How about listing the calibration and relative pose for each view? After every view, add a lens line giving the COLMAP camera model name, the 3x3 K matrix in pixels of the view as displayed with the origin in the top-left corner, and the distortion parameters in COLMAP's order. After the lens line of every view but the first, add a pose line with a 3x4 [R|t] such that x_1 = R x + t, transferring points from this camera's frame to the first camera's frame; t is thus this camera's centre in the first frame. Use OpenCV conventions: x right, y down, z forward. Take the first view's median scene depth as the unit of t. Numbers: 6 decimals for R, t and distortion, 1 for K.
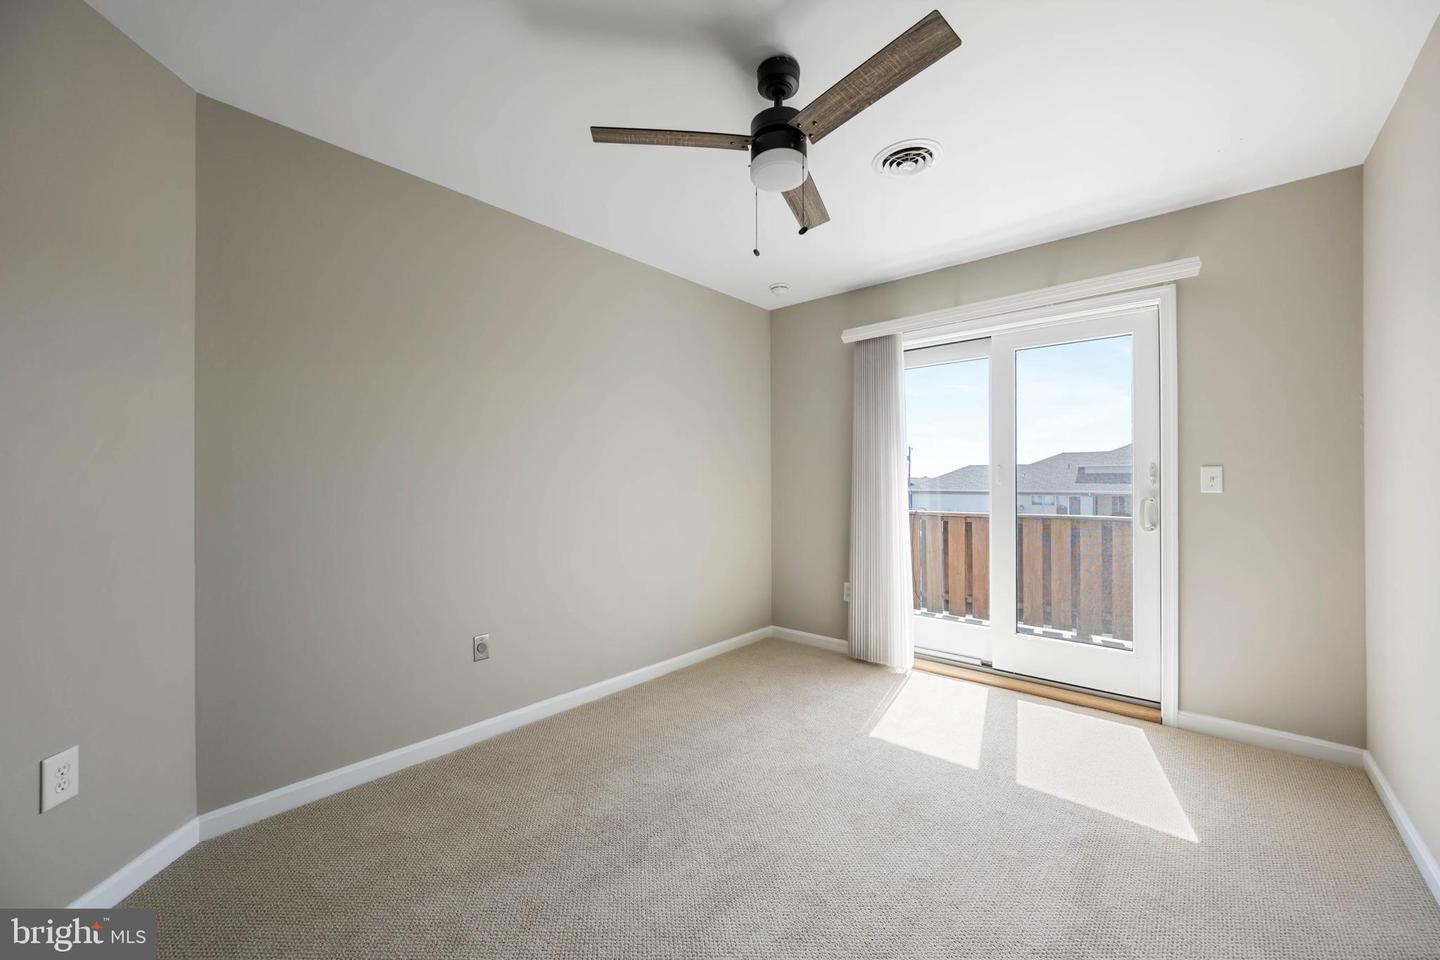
lens RADIAL K [[574.3, 0, 711.9], [0, 574.3, 480.6], [0, 0, 1]] dist [0.006275, -0.000206]
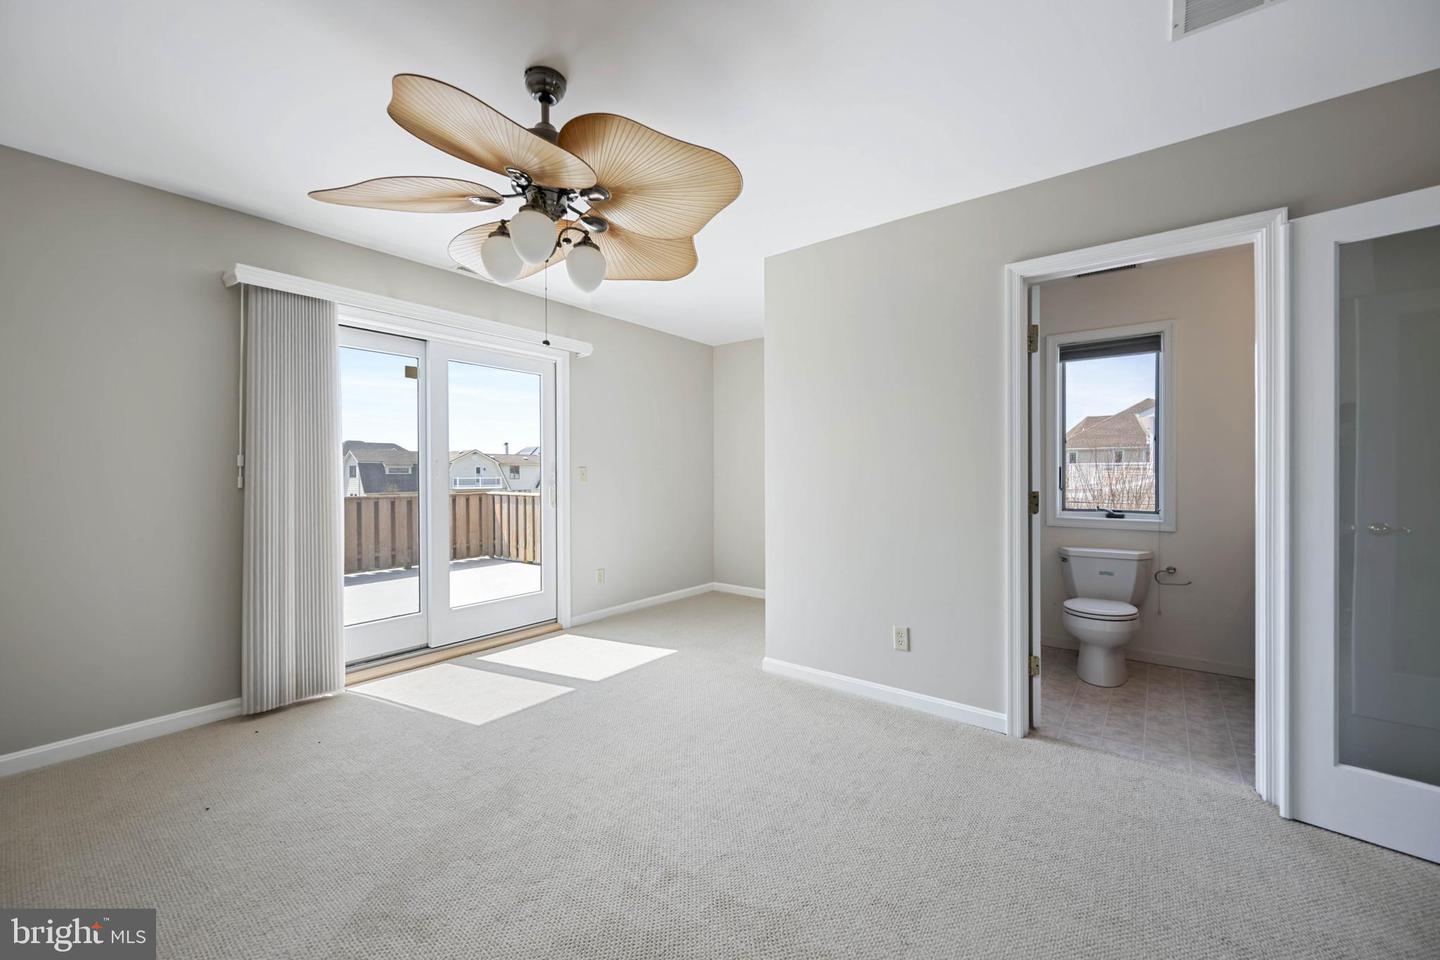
lens RADIAL K [[574.3, 0, 711.9], [0, 574.3, 480.6], [0, 0, 1]] dist [0.006275, -0.000206]
pose [[-0.081968, -0.006352, 0.996615, -0.641600], [-0.000726, 0.999980, 0.006314, 0.003654], [-0.996635, -0.000206, -0.081971, 0.566921]]
